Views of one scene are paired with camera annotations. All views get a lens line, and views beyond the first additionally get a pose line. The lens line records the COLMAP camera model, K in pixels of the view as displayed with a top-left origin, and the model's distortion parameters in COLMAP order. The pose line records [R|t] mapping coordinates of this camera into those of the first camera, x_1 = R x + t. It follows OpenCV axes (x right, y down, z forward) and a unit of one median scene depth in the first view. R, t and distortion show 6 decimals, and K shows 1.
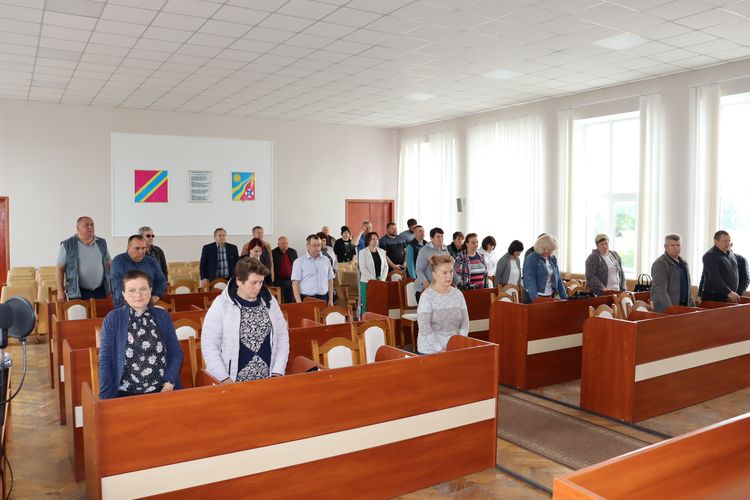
lens RADIAL K [[614.8, 0, 375.0], [0, 614.8, 250.0], [0, 0, 1]] dist [-0.180936, 0.142046]
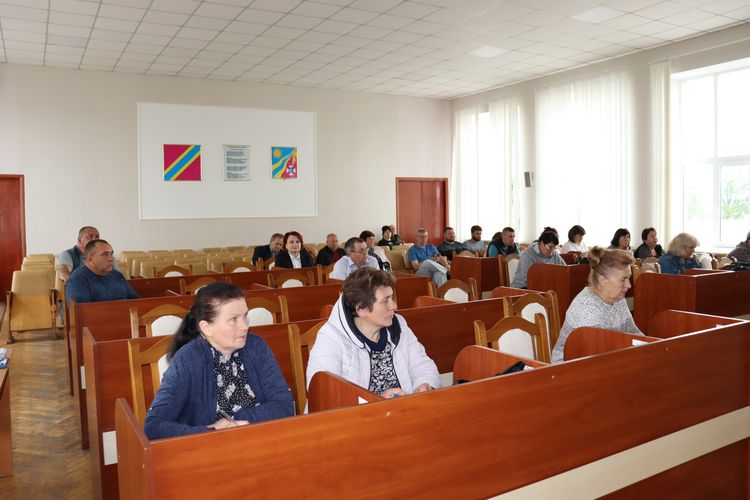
lens RADIAL K [[614.8, 0, 375.0], [0, 614.8, 250.0], [0, 0, 1]] dist [-0.180936, 0.142046]
pose [[0.999329, -0.014096, -0.033809, -0.061689], [0.014321, 0.999877, 0.006415, 0.022772], [0.033714, -0.006895, 0.999408, 0.120653]]
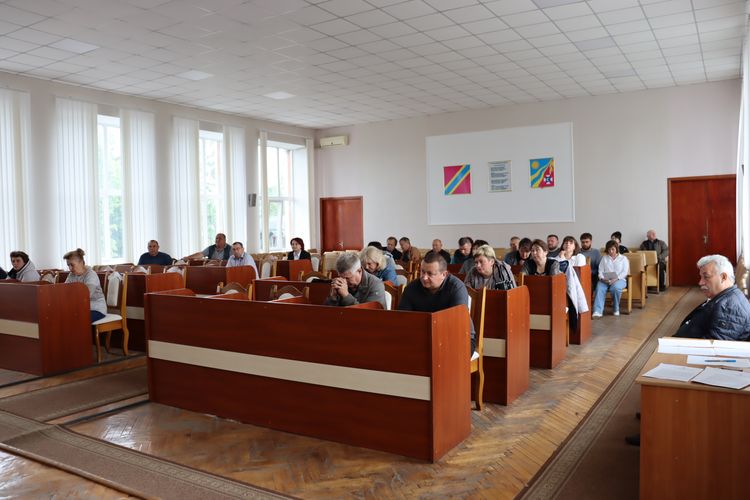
lens RADIAL K [[614.8, 0, 375.0], [0, 614.8, 250.0], [0, 0, 1]] dist [-0.180936, 0.142046]
pose [[0.438118, 0.020010, -0.898695, 0.611695], [-0.021719, 0.999696, 0.011671, 0.015247], [0.898655, 0.014406, 0.438419, 0.381279]]
